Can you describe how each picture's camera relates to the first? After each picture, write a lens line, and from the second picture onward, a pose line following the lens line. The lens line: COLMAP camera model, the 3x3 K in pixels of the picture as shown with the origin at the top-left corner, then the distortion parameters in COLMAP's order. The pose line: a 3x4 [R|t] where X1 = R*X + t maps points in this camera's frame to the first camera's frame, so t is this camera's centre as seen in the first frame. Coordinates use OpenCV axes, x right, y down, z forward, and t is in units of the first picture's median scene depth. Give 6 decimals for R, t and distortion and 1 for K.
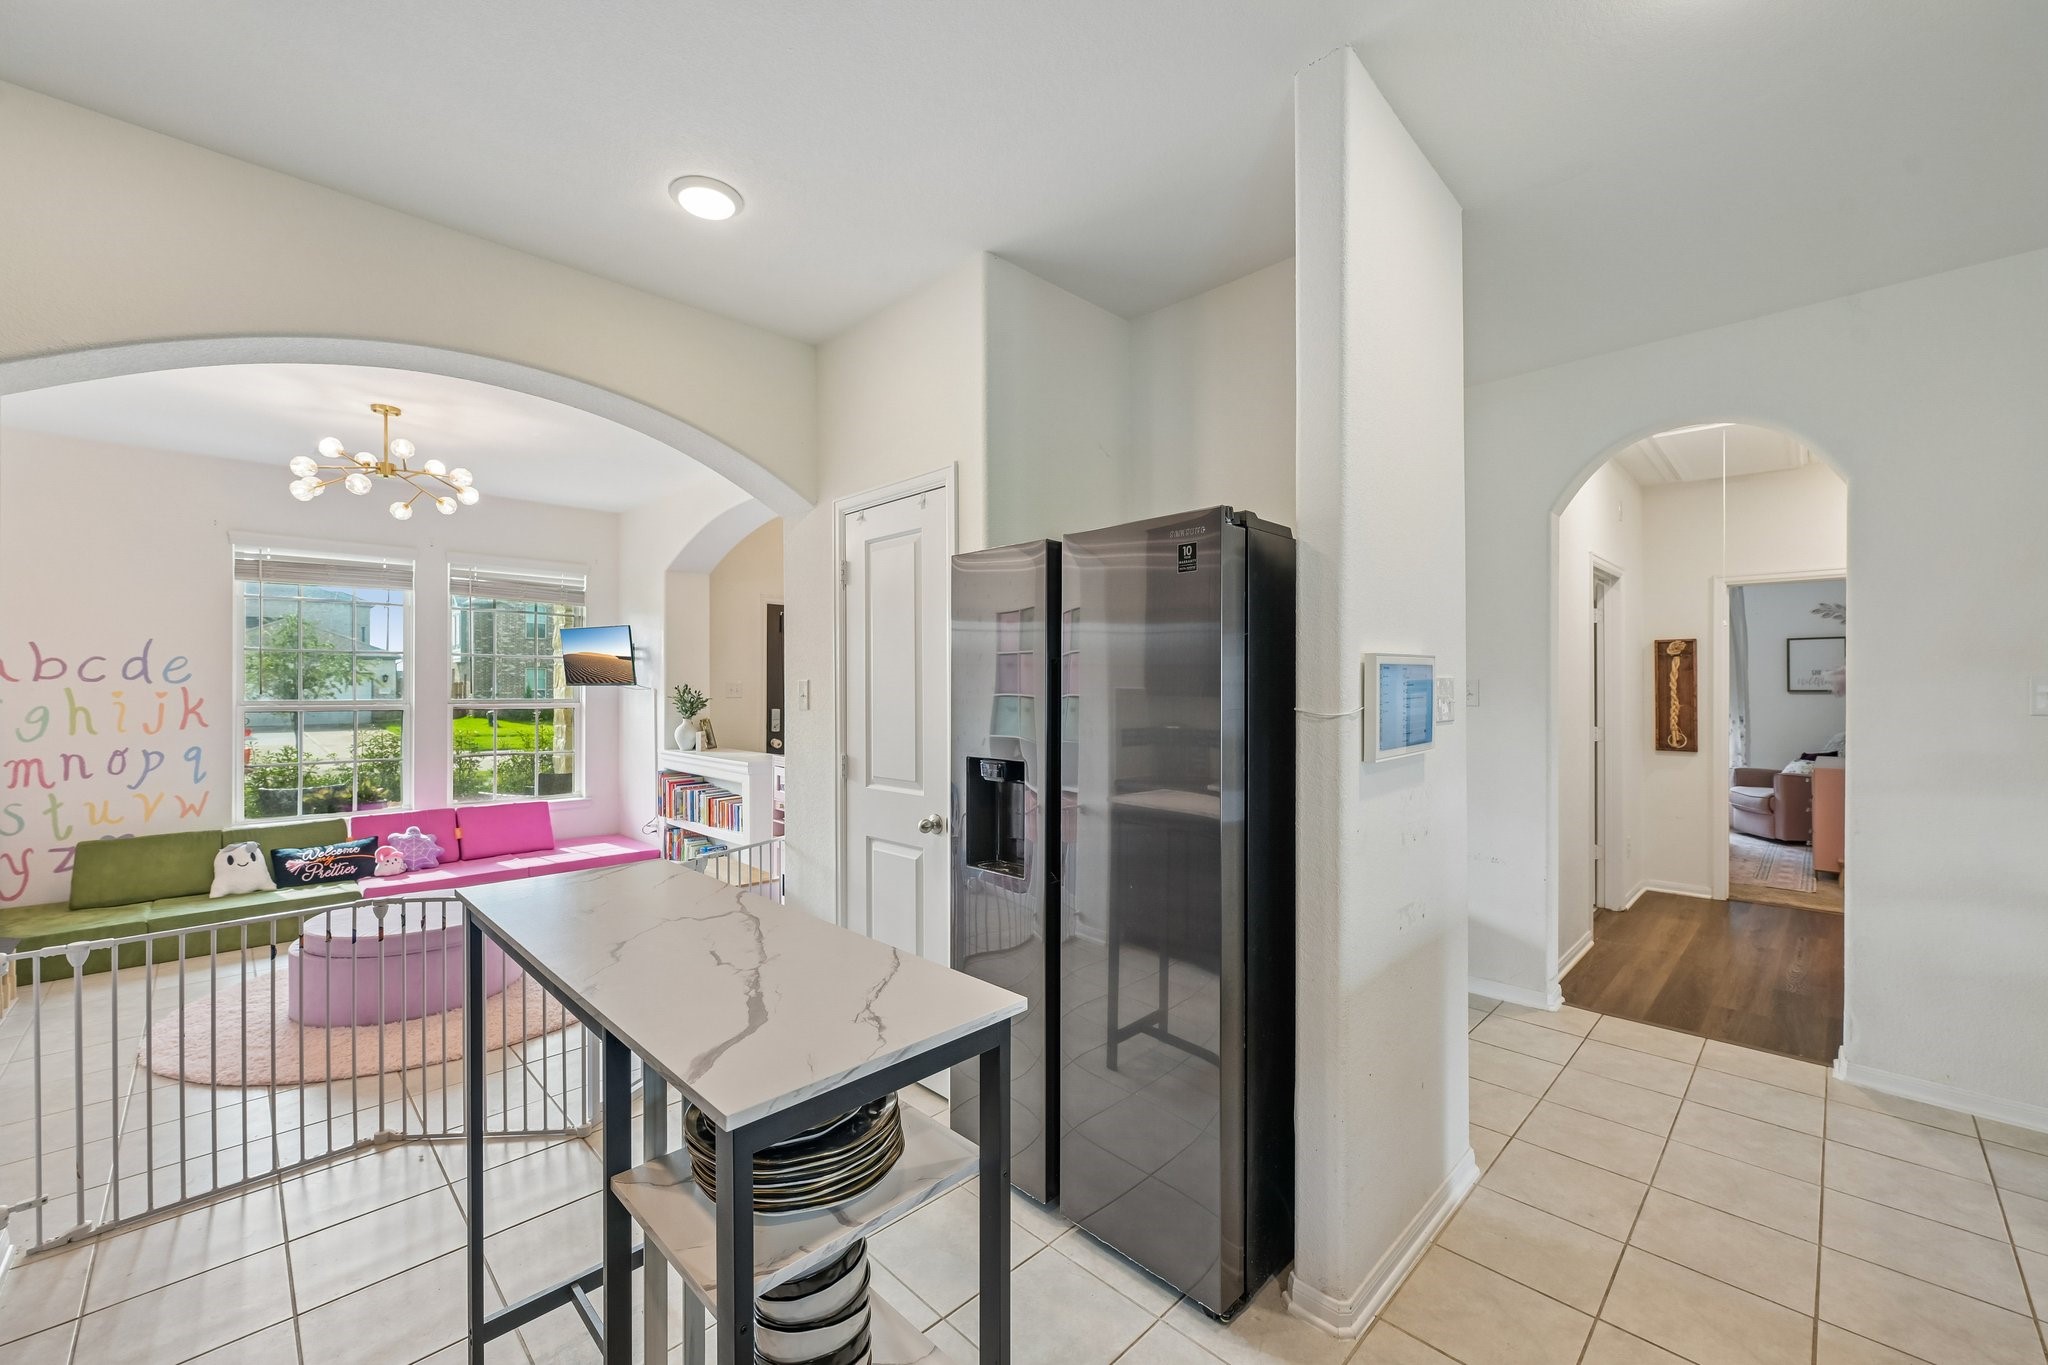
lens RADIAL K [[812.9, 0, 1026.2], [0, 812.9, 681.1], [0, 0, 1]] dist [-0.001021, 0.000450]
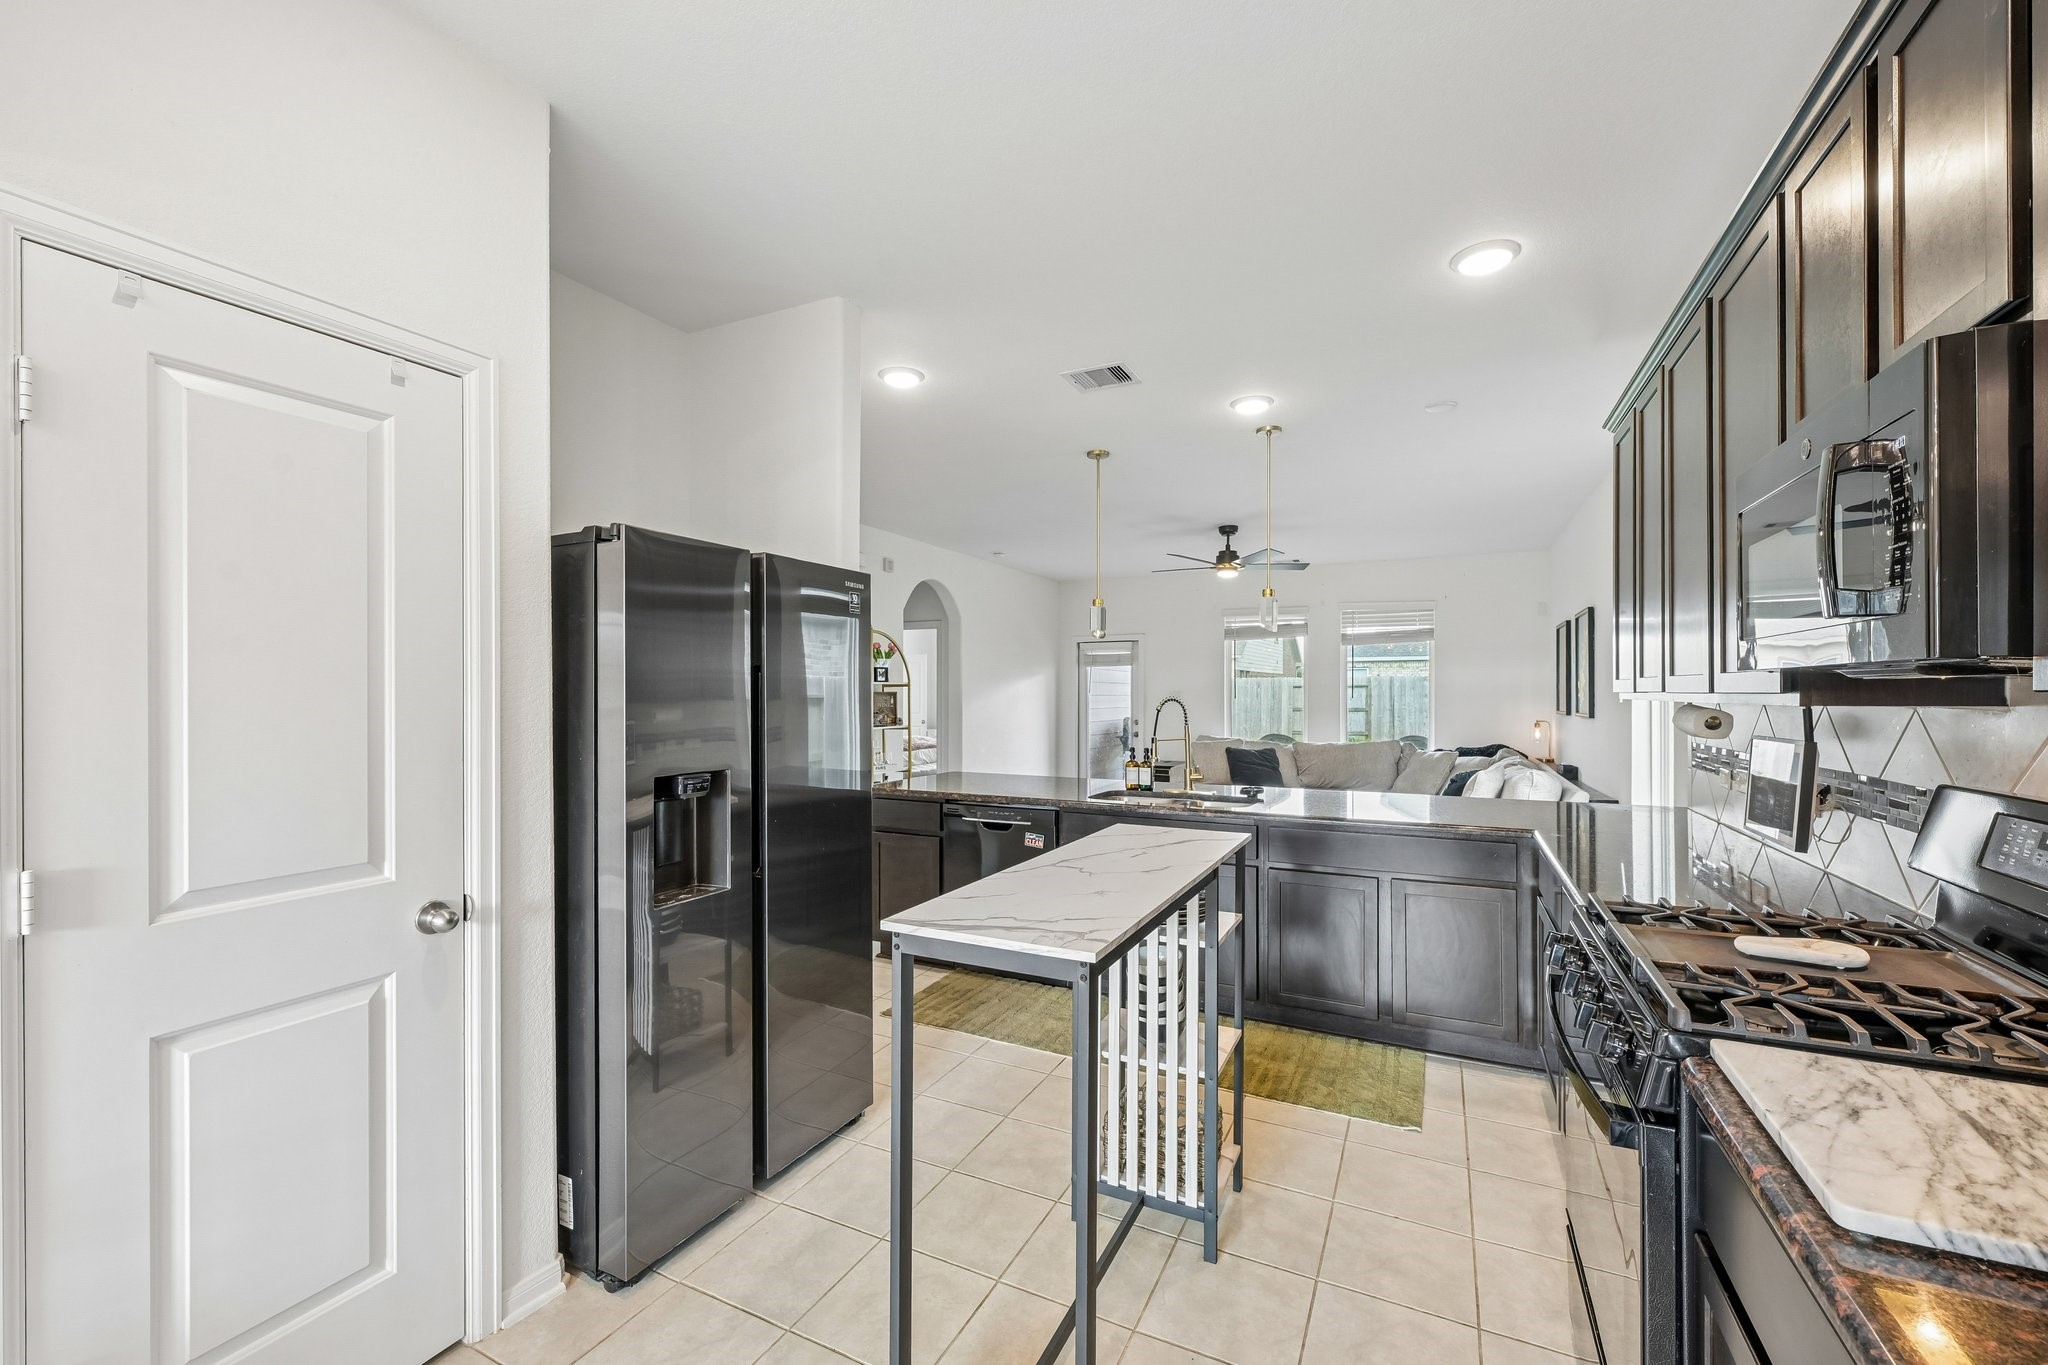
lens RADIAL K [[812.9, 0, 1021.1], [0, 812.9, 696.9], [0, 0, 1]] dist [-0.001021, 0.000450]
pose [[-0.308782, -0.002786, 0.951129, -0.487969], [-0.005390, 0.999985, 0.001180, 0.004001], [-0.951118, -0.004762, -0.308792, 0.449382]]
